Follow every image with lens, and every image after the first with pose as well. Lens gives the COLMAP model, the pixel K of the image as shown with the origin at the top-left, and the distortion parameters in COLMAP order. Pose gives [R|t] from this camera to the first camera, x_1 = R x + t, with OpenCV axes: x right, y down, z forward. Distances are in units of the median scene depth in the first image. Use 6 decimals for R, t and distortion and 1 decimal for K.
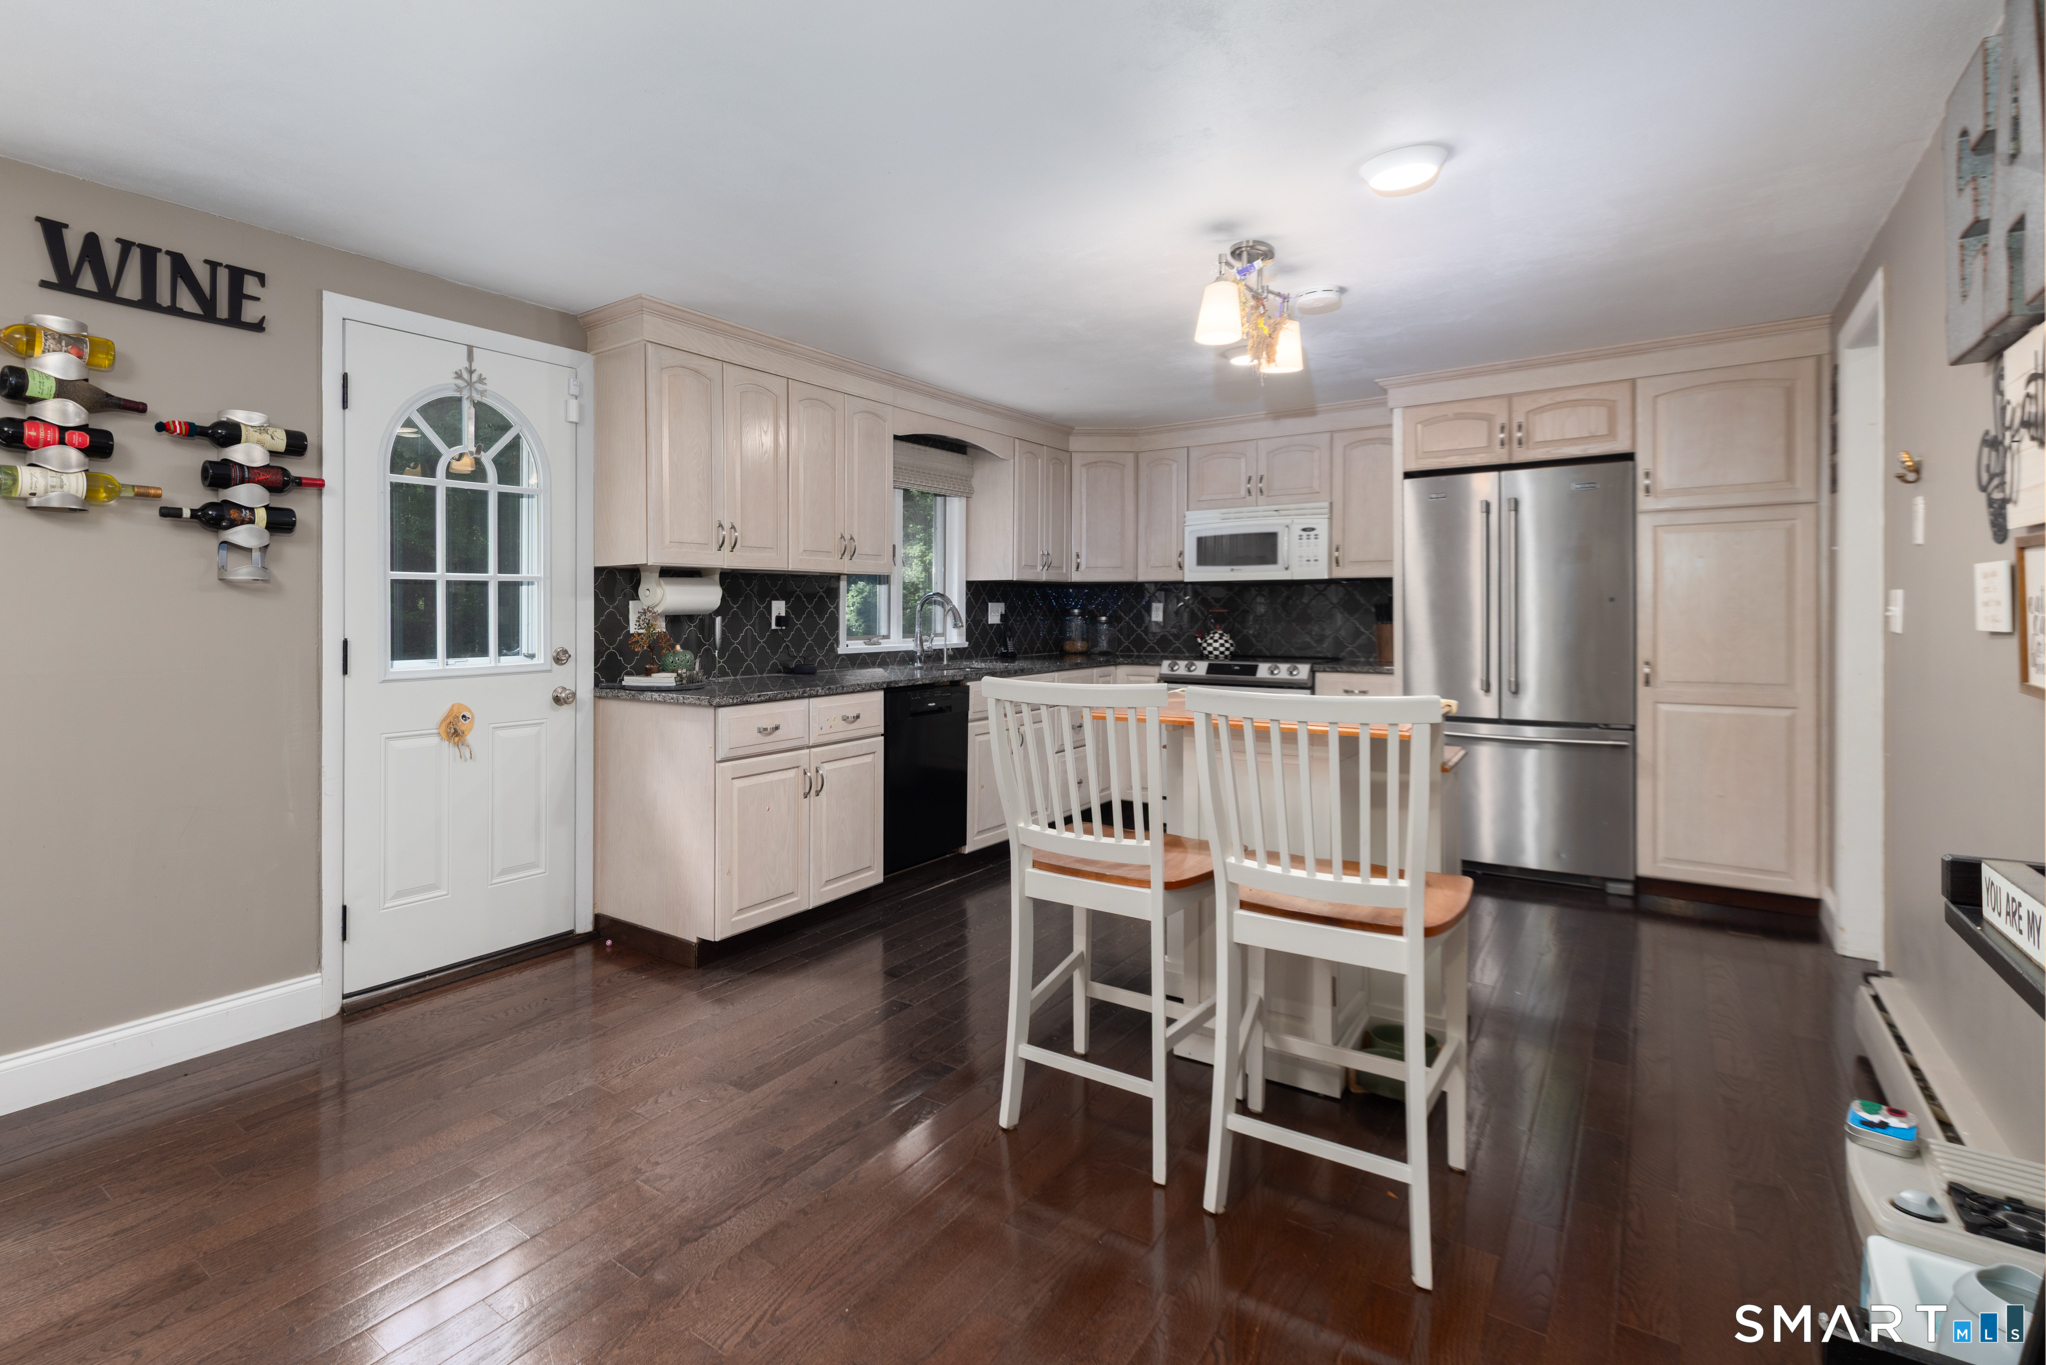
lens RADIAL K [[1005.3, 0, 874.9], [0, 1005.3, 618.6], [0, 0, 1]] dist [-0.000602, 0.000711]
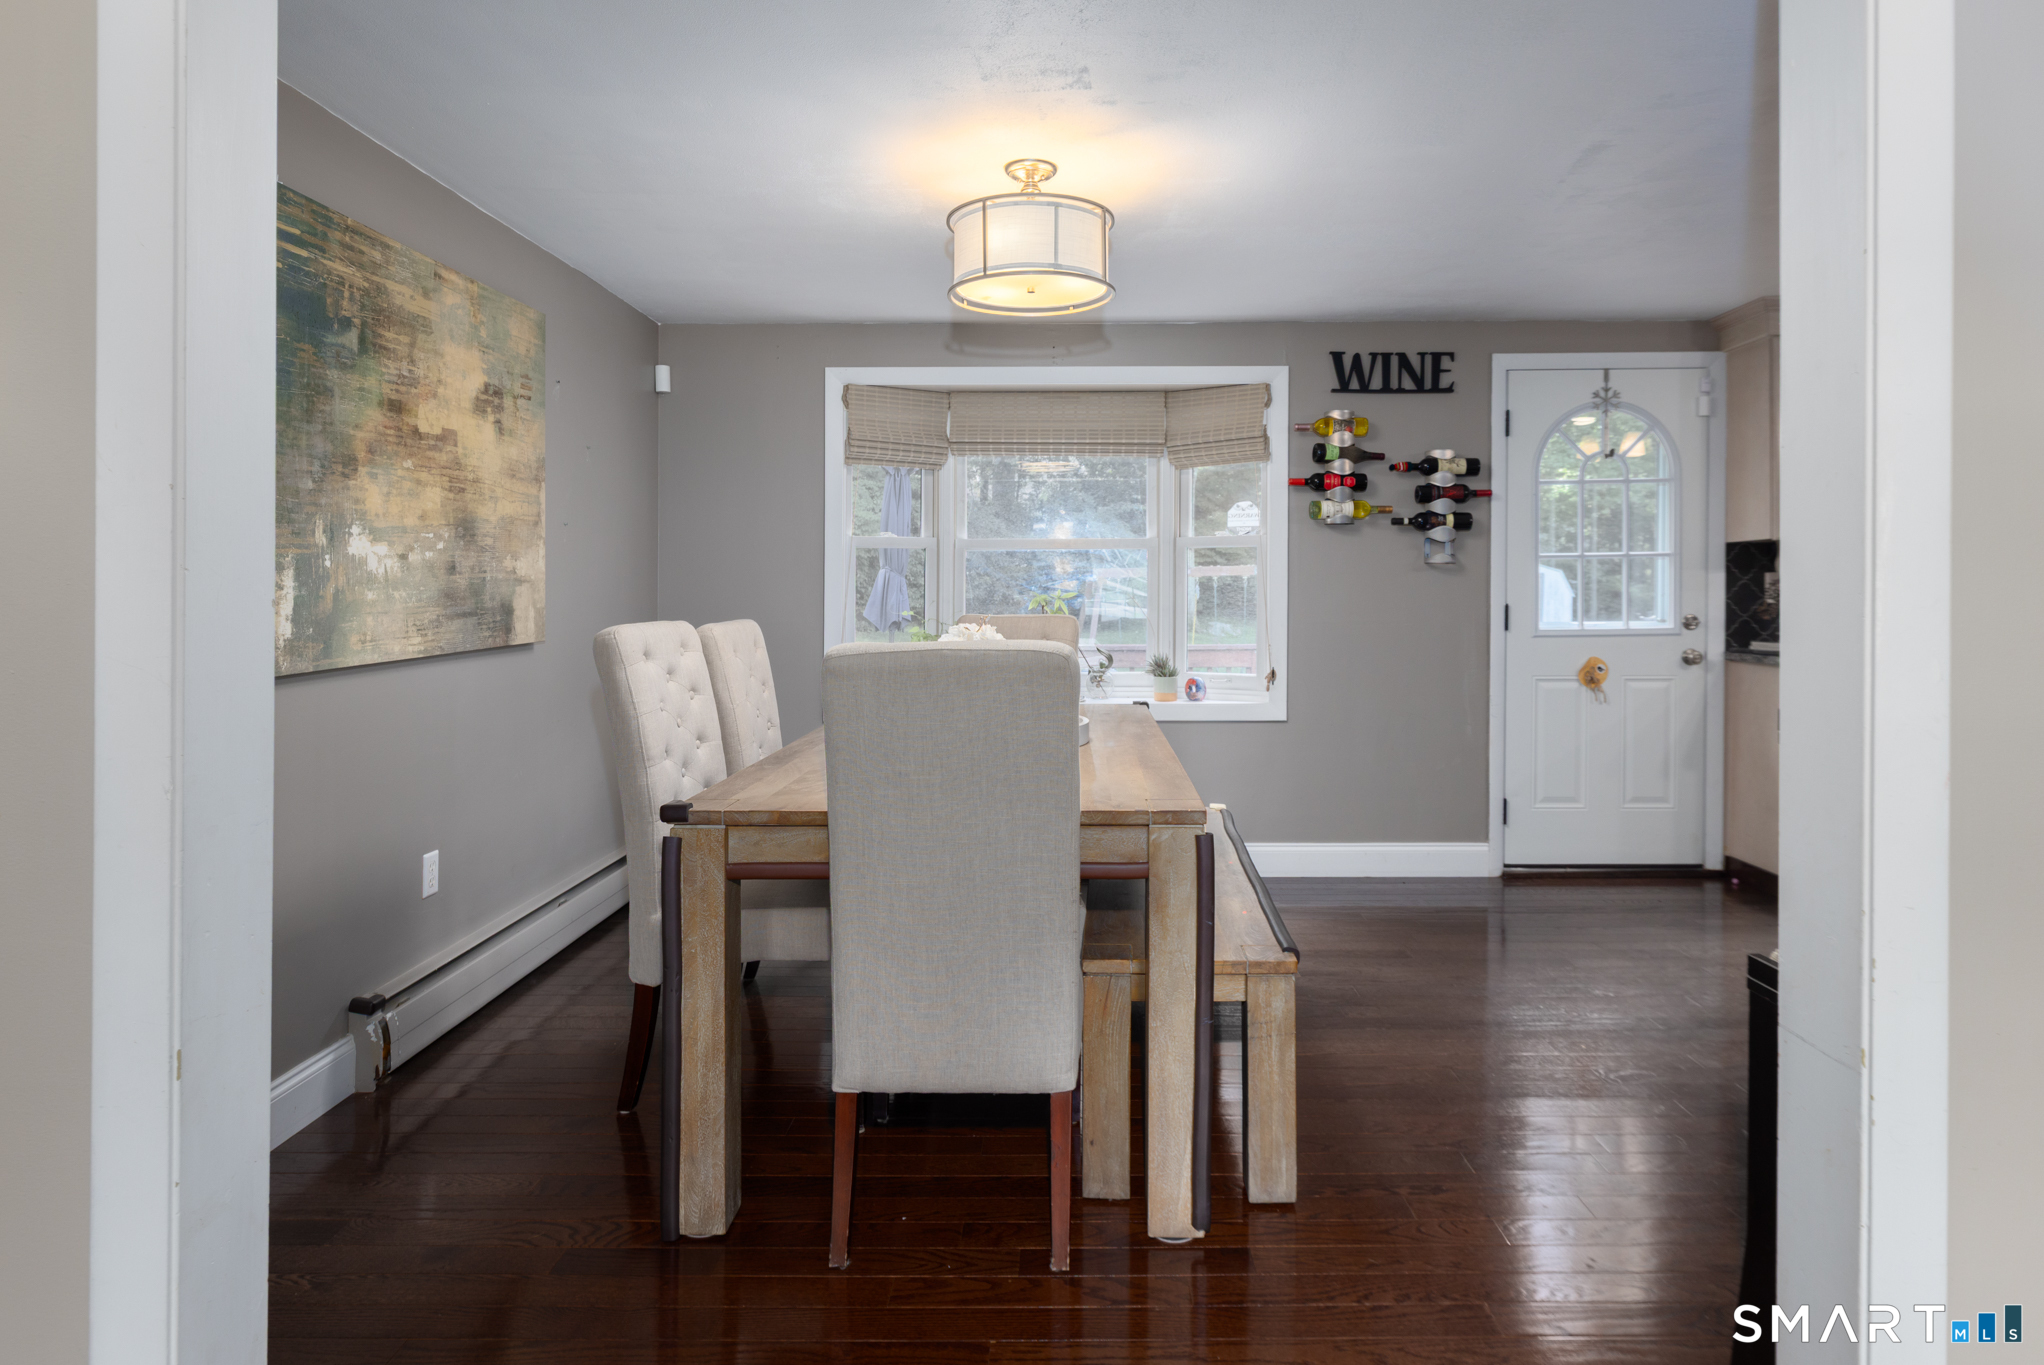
lens RADIAL K [[1124.7, 0, 1023.6], [0, 1124.7, 608.1], [0, 0, 1]] dist [0.001494, -0.004387]
pose [[0.596865, 0.011131, -0.802264, 0.249092], [-0.001485, 0.999917, 0.012769, 0.005723], [0.802340, -0.006430, 0.596833, -0.356292]]
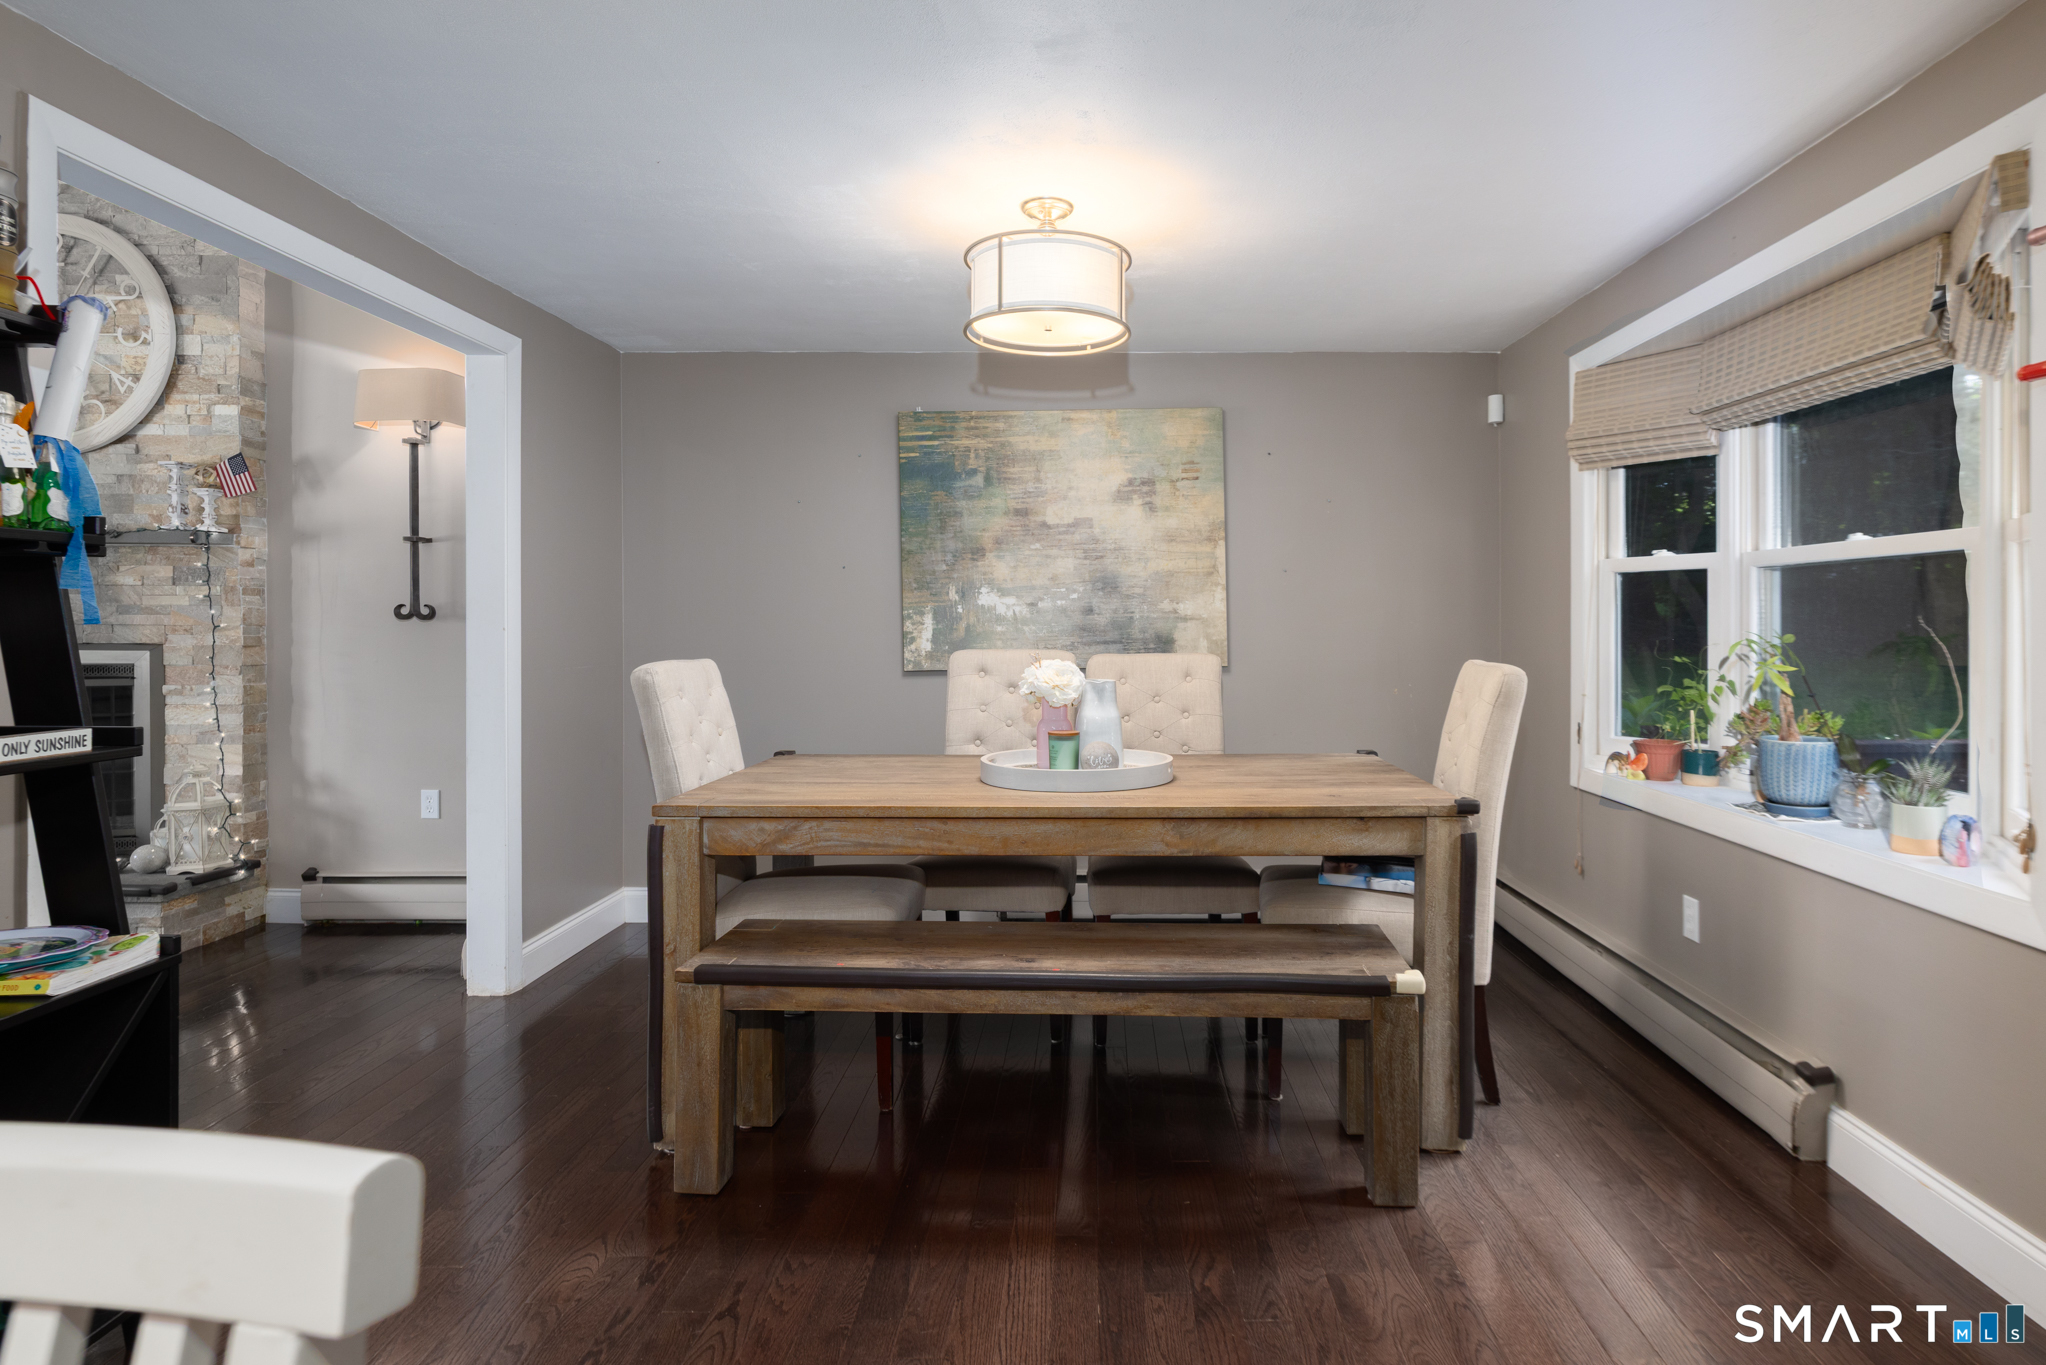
lens RADIAL K [[1125.8, 0, 1109.8], [0, 1125.8, 636.5], [0, 0, 1]] dist [0.001494, -0.004387]
pose [[-0.775500, 0.007037, -0.631309, 0.095464], [-0.004256, 0.999857, 0.016374, -0.004197], [0.631334, 0.015385, -0.775359, 0.738110]]
